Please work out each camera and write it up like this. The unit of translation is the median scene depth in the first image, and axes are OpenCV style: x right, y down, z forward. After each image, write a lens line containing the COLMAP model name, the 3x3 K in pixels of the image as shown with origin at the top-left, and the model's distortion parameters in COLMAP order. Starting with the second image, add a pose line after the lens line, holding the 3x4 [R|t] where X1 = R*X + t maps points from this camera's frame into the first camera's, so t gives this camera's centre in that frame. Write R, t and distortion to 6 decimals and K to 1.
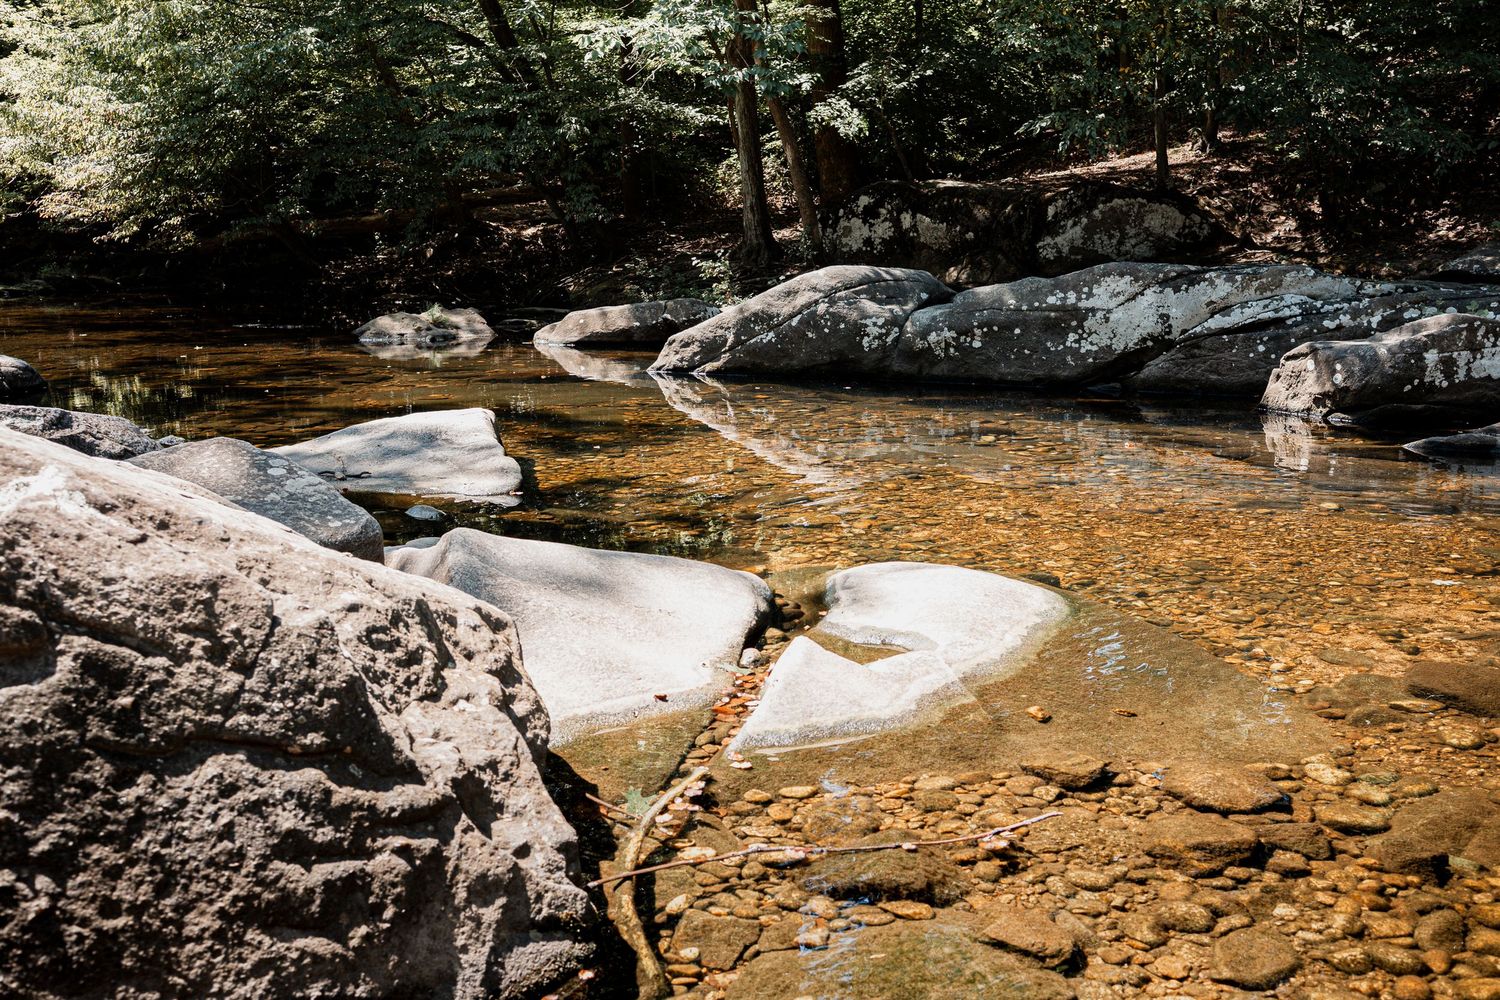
lens RADIAL K [[1520.4, 0, 750.0], [0, 1520.4, 500.0], [0, 0, 1]] dist [-0.056774, 0.014265]
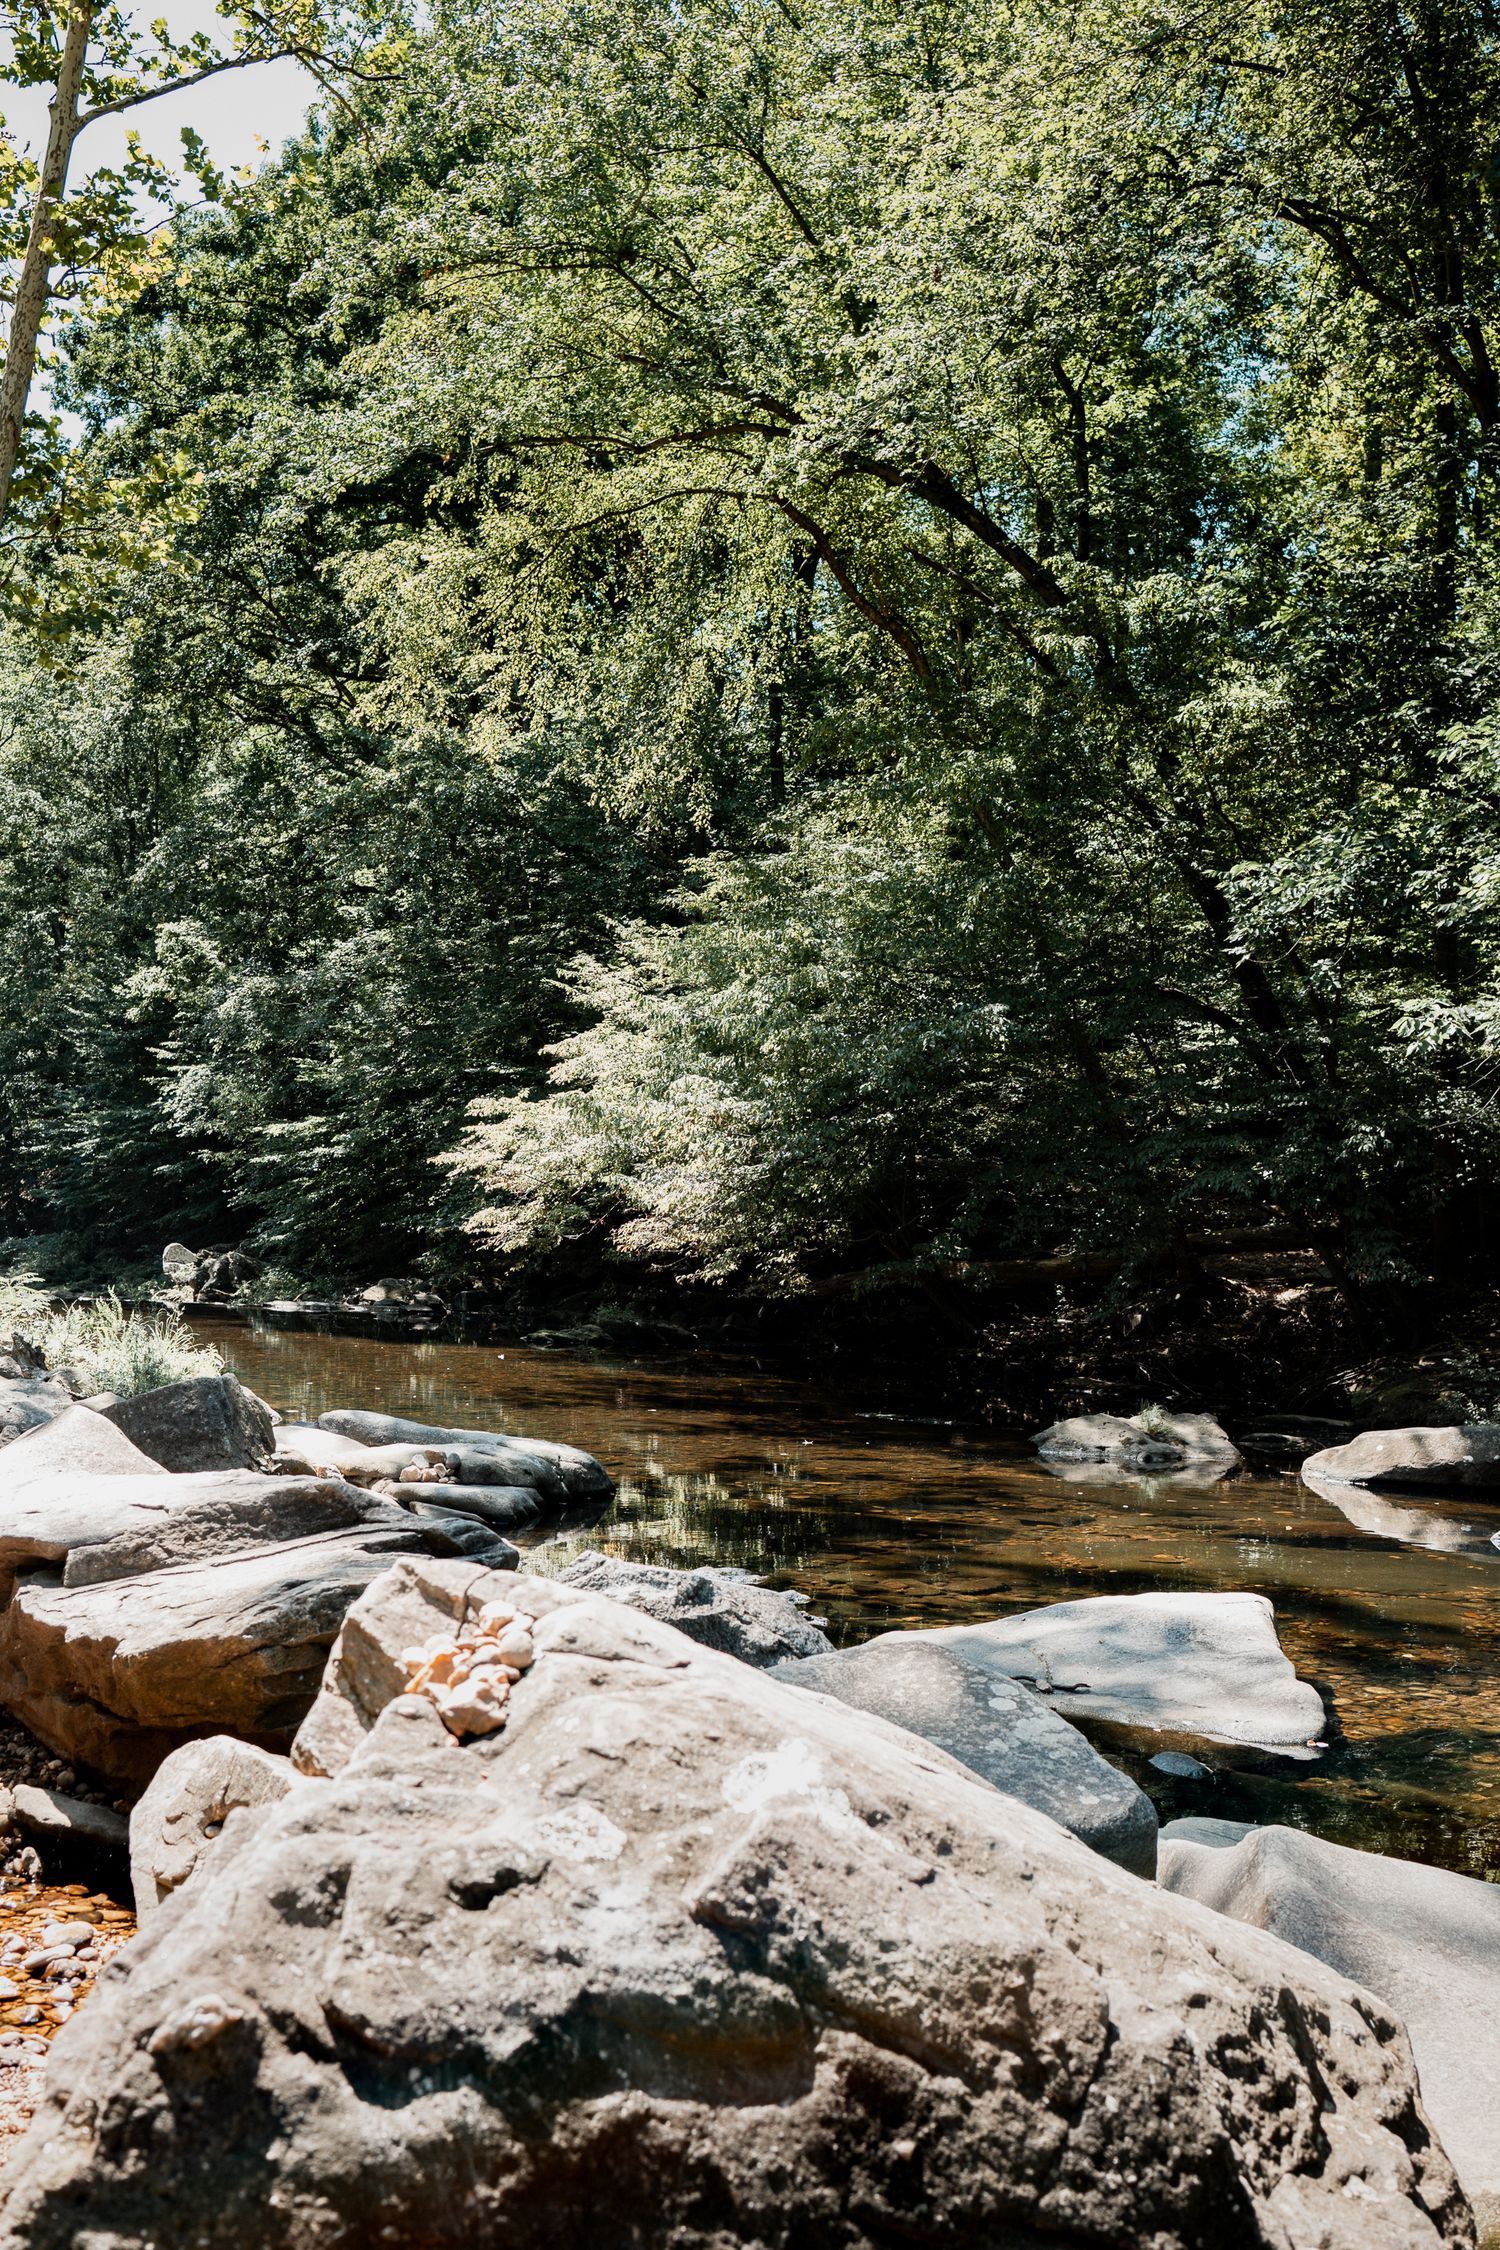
lens RADIAL K [[2289.3, 0, 750.0], [0, 2289.3, 1125.0], [0, 0, 1]] dist [-0.098402, 0.127978]
pose [[0.930708, 0.017525, -0.365343, -0.102442], [-0.106378, 0.968643, -0.224533, -0.054280], [0.349951, 0.247839, 0.903388, -0.009796]]
